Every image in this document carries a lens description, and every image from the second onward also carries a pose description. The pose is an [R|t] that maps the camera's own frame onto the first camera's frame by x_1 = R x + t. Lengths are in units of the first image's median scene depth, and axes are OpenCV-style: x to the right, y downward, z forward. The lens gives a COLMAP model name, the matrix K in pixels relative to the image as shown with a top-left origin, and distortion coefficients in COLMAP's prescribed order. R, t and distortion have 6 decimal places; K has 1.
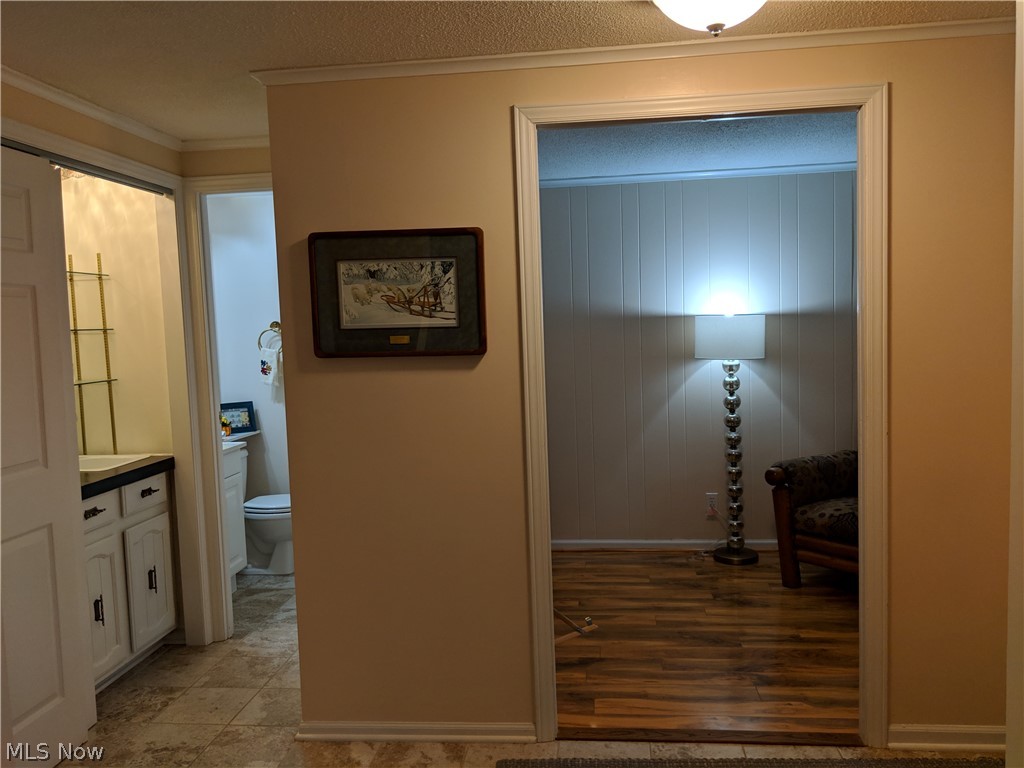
lens RADIAL K [[824.5, 0, 533.5], [0, 824.5, 394.3], [0, 0, 1]] dist [0.038460, -0.071527]
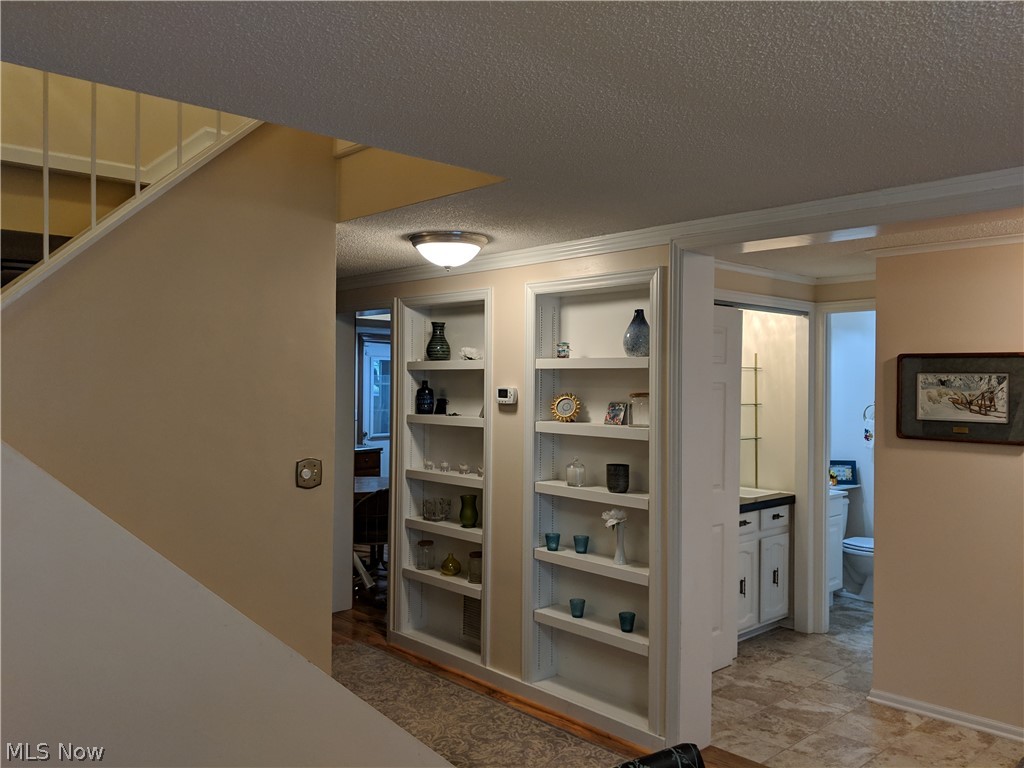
lens RADIAL K [[824.5, 0, 510.1], [0, 824.5, 385.8], [0, 0, 1]] dist [0.038460, -0.071527]
pose [[0.741865, 0.037216, -0.669516, 0.166491], [-0.086347, 0.995448, -0.040345, -0.013611], [0.664967, 0.087741, 0.741701, -0.446536]]
